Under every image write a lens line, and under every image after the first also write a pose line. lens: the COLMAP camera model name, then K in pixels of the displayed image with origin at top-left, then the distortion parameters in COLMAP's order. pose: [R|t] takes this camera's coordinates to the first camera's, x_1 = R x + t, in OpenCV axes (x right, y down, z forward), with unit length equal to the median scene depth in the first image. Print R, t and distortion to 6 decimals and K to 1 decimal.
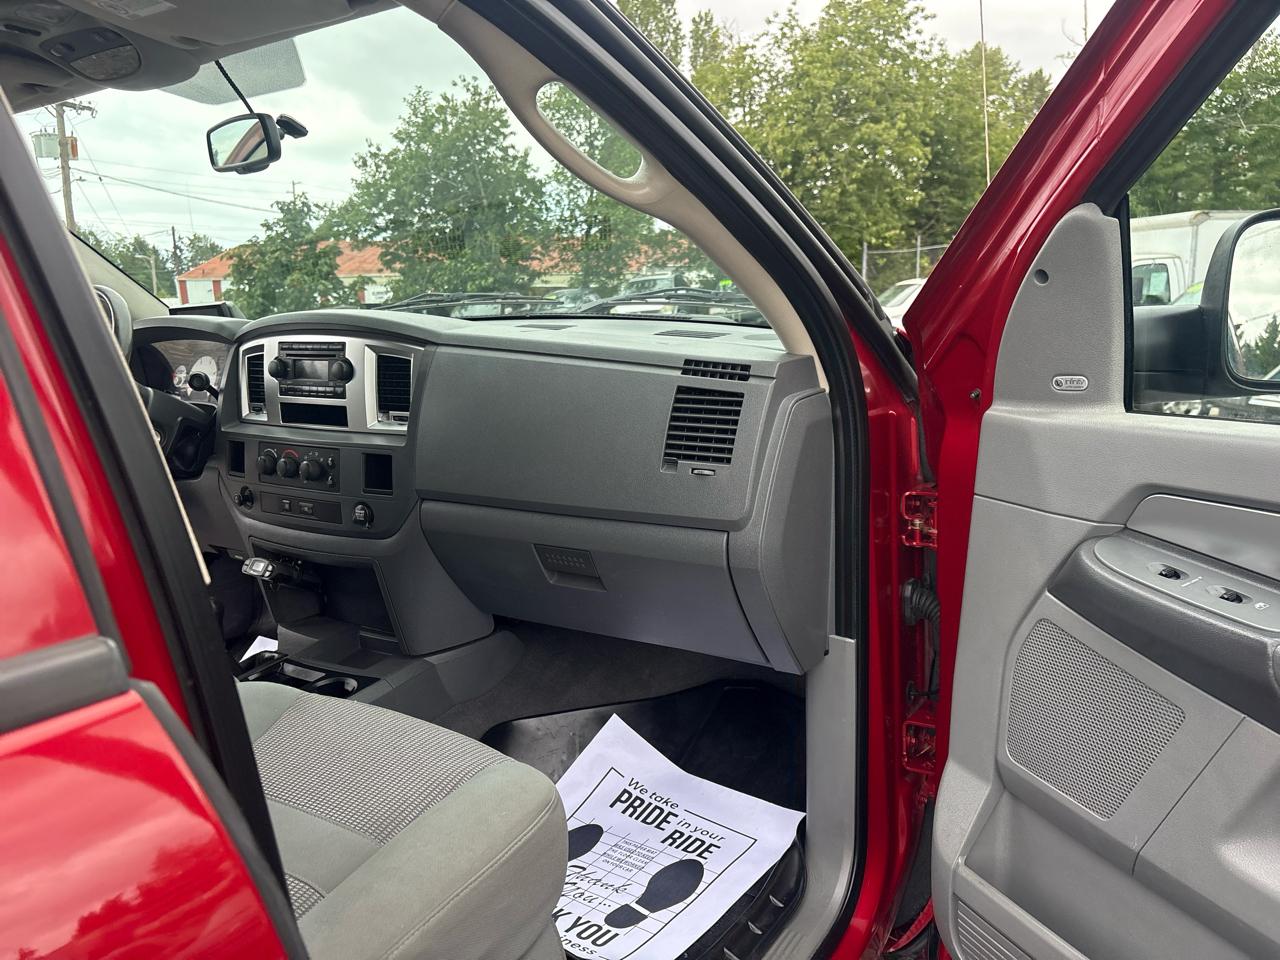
lens RADIAL K [[984.4, 0, 622.8], [0, 984.4, 482.8], [0, 0, 1]] dist [0.004187, 0.006817]
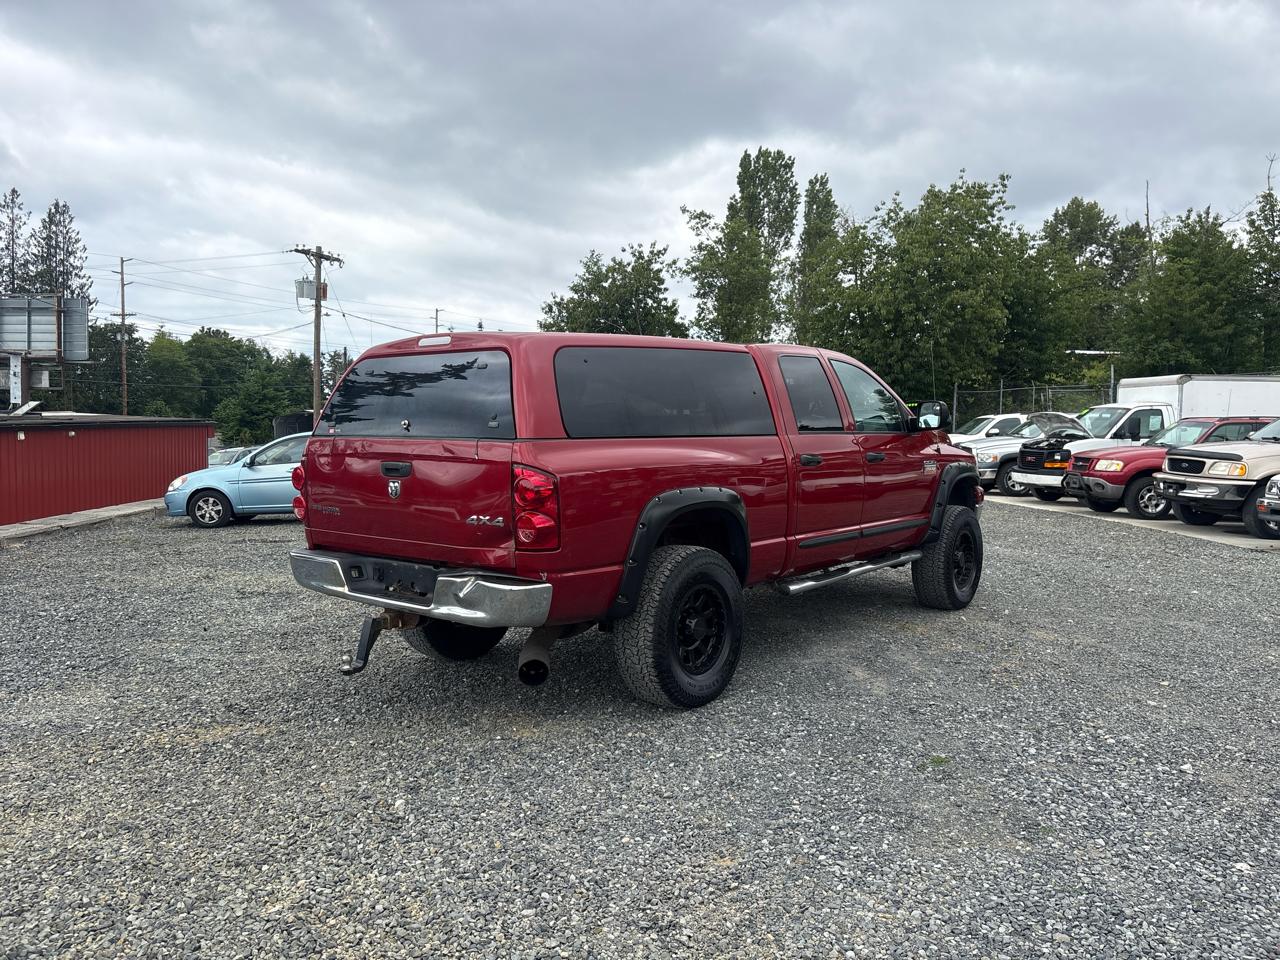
lens RADIAL K [[972.4, 0, 644.2], [0, 972.4, 478.4], [0, 0, 1]] dist [0.067248, -0.082746]
pose [[0.995994, 0.040264, -0.079840, -0.033072], [-0.050113, 0.990831, -0.125468, 0.040948], [0.074056, 0.128967, 0.988880, -0.199720]]
